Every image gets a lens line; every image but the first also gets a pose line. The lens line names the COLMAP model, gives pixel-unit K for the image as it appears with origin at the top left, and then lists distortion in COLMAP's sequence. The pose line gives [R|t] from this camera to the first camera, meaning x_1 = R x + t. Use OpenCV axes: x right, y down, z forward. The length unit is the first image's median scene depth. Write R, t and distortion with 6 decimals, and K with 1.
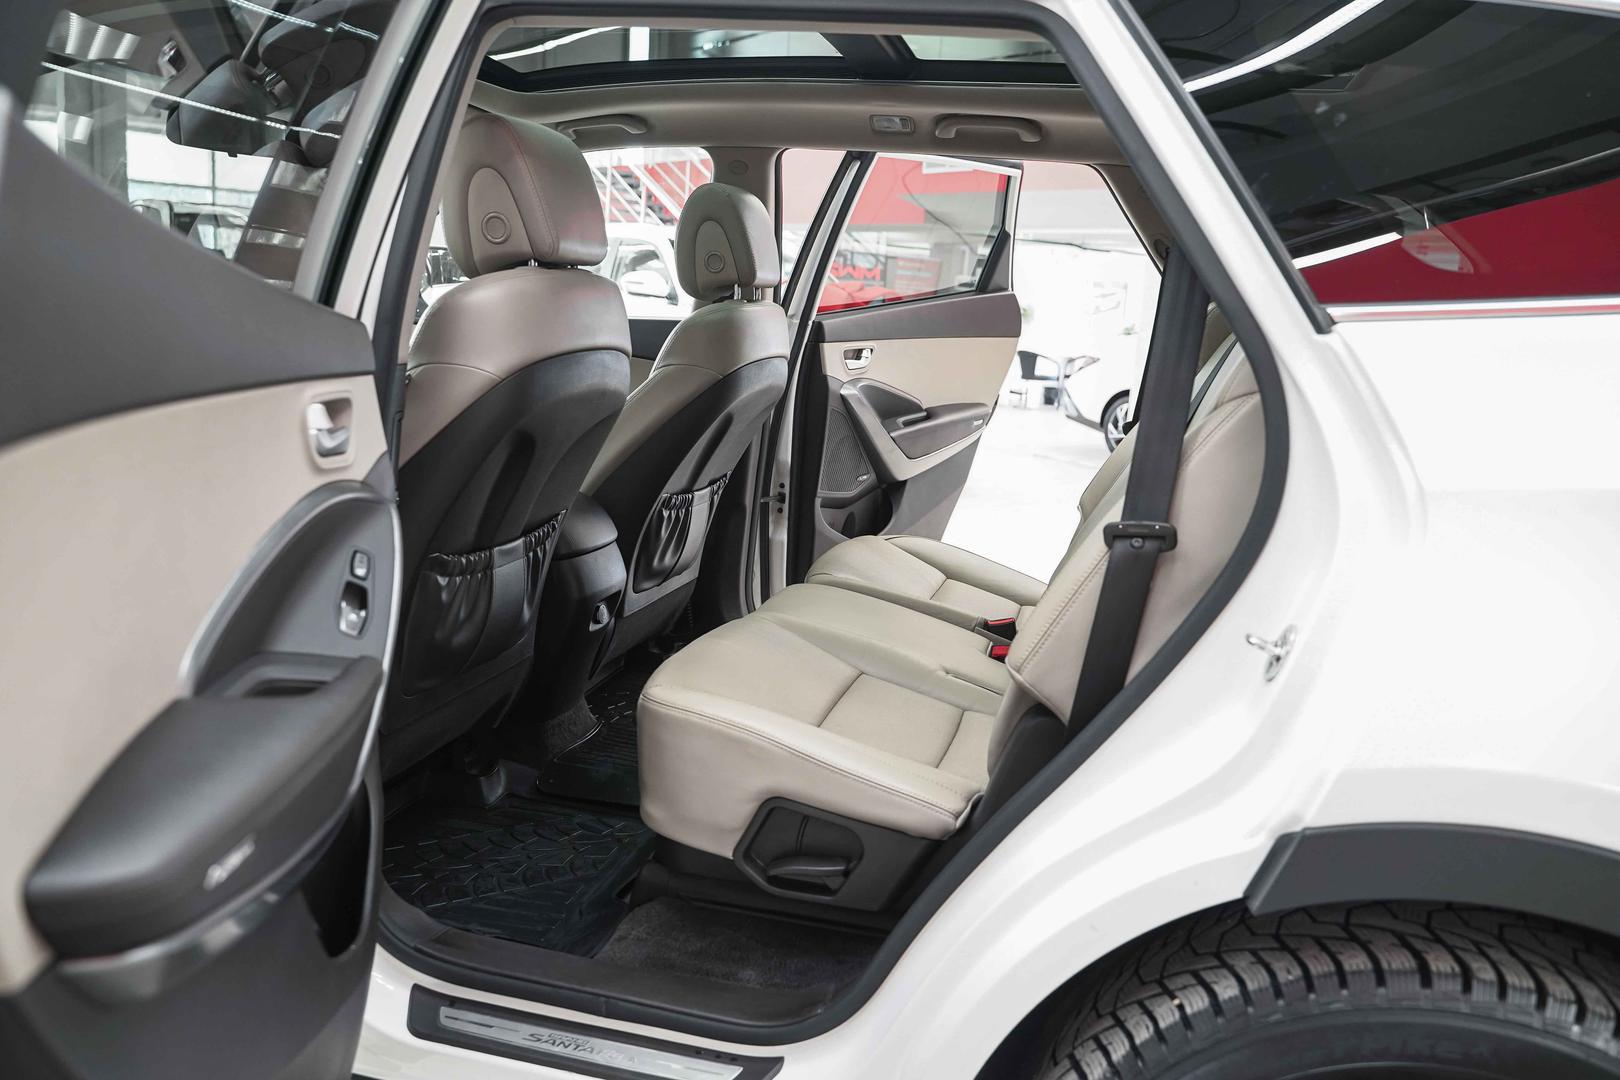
lens RADIAL K [[1305.1, 0, 821.1], [0, 1305.1, 517.3], [0, 0, 1]] dist [0.002242, 0.001761]
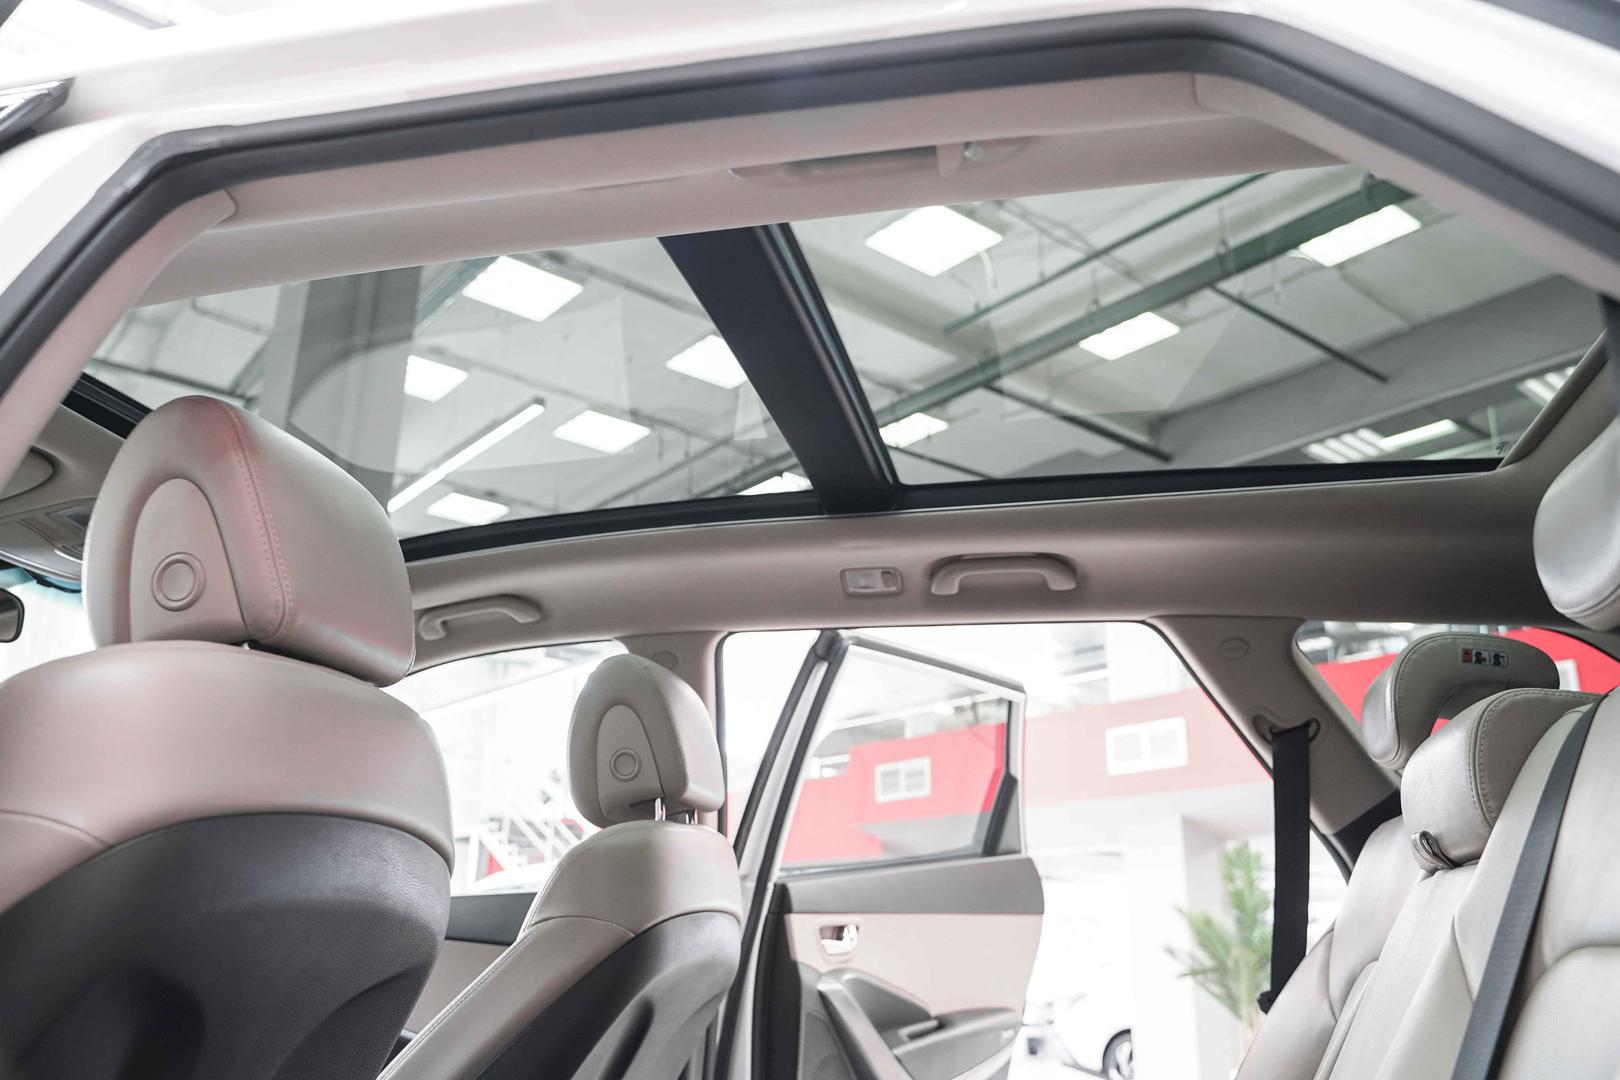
lens RADIAL K [[1305.1, 0, 821.1], [0, 1305.1, 517.3], [0, 0, 1]] dist [0.002242, 0.001761]
pose [[0.997987, -0.041580, 0.047895, -0.006482], [0.059237, 0.880918, -0.469547, 0.010251], [-0.022668, 0.471439, 0.881607, 0.273328]]
